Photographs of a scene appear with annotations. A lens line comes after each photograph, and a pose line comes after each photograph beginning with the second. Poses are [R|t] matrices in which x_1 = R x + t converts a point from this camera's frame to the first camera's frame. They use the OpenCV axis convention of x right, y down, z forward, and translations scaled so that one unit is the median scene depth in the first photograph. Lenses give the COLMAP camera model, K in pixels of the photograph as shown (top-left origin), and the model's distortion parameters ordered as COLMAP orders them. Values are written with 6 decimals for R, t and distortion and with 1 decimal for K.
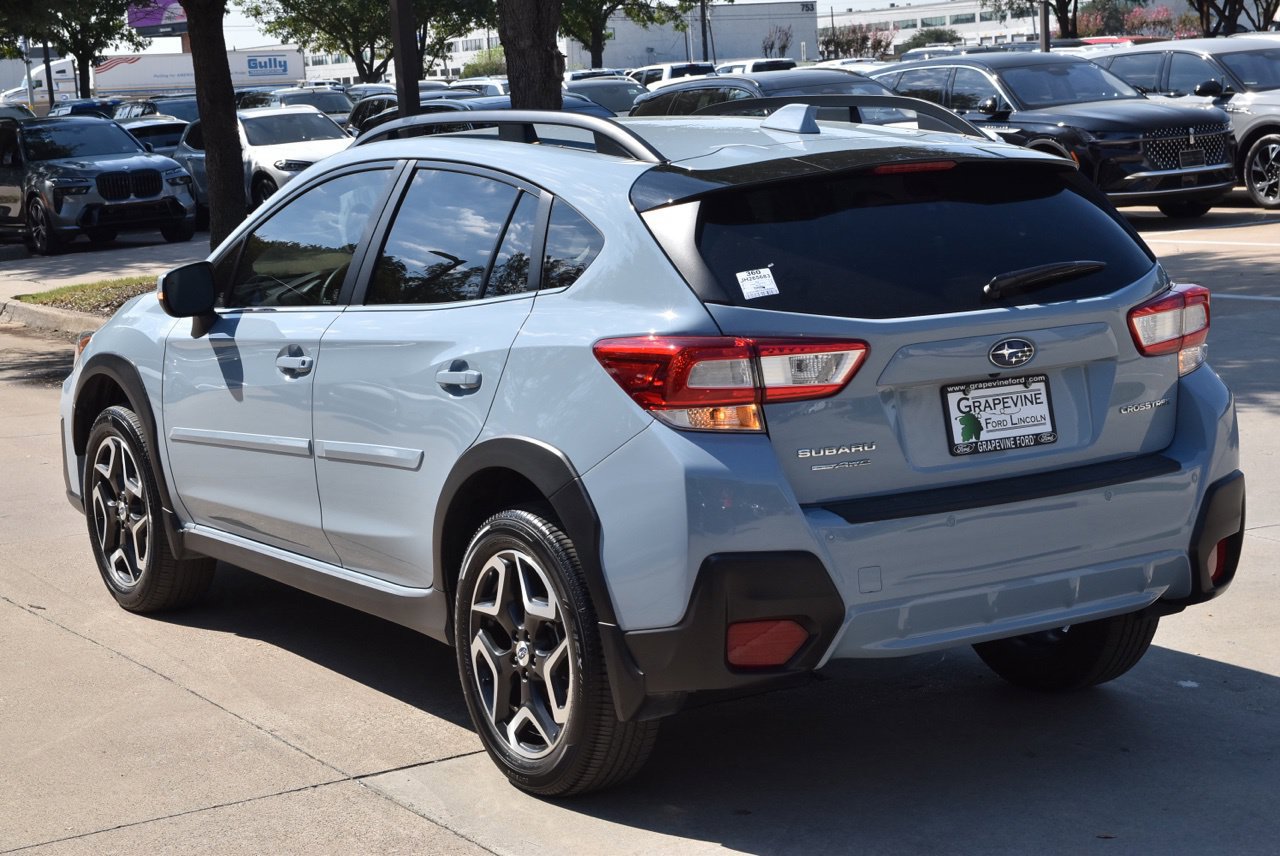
lens RADIAL K [[2327.7, 0, 607.6], [0, 2327.7, 425.1], [0, 0, 1]] dist [0.163566, 0.235658]
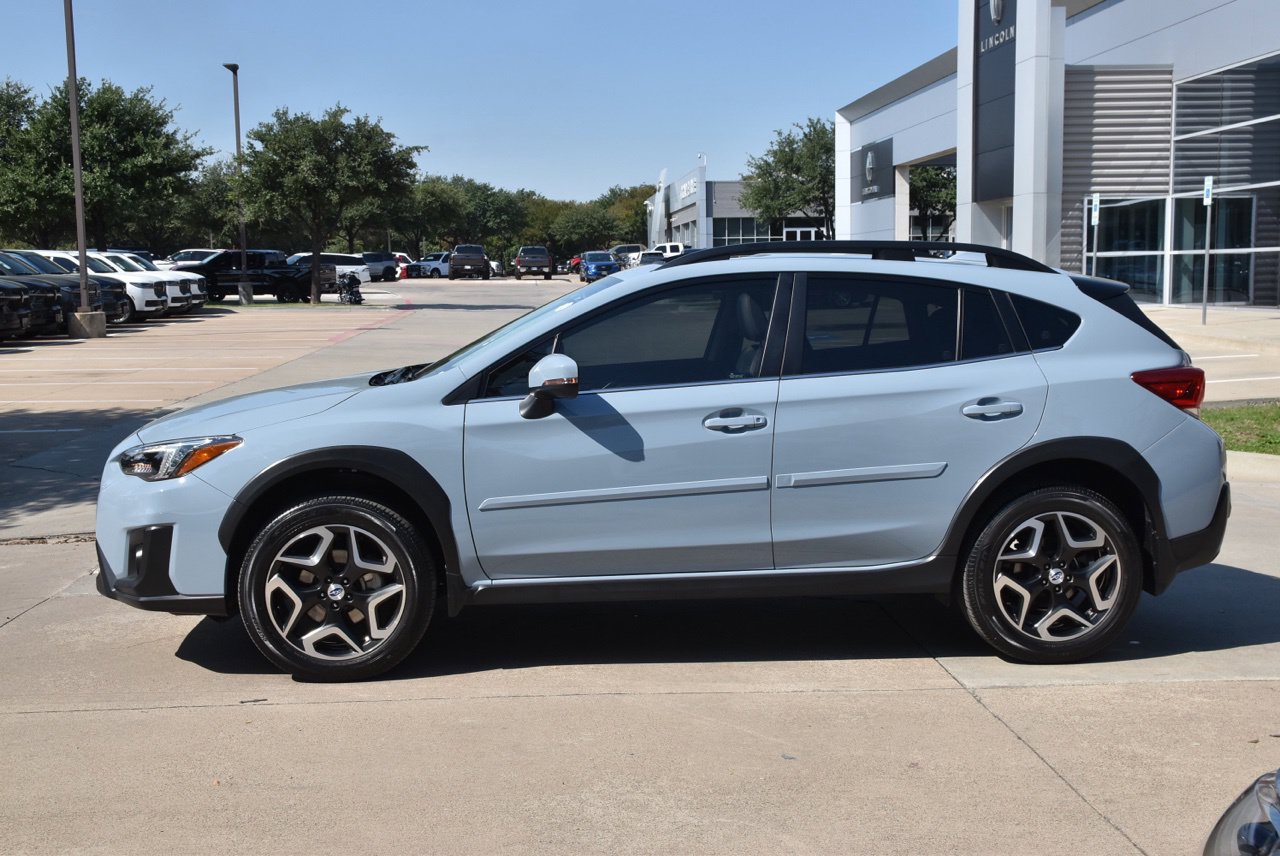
lens RADIAL K [[1455.5, 0, 640.0], [0, 1455.5, 428.0], [0, 0, 1]] dist [0.028589, 0.029996]
pose [[0.457849, -0.047289, 0.887771, -1.104243], [0.110892, 0.993823, -0.004252, -0.031832], [-0.882087, 0.100394, 0.460265, 0.823150]]
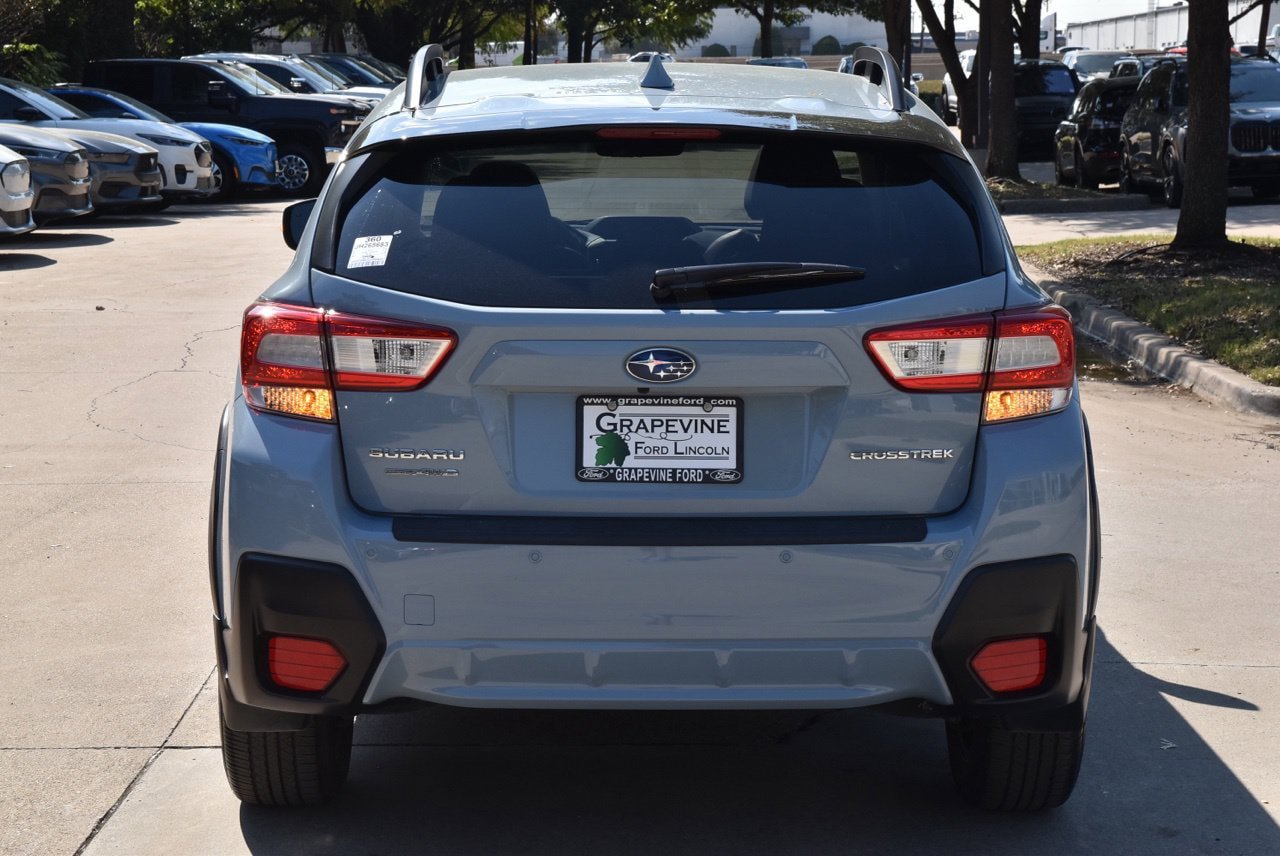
lens RADIAL K [[2327.7, 0, 607.6], [0, 2327.7, 425.1], [0, 0, 1]] dist [0.163566, 0.235658]
pose [[0.851751, 0.122000, -0.509545, 0.566236], [-0.110821, 0.992459, 0.052376, -0.050069], [0.512092, 0.011857, 0.858849, 0.290647]]
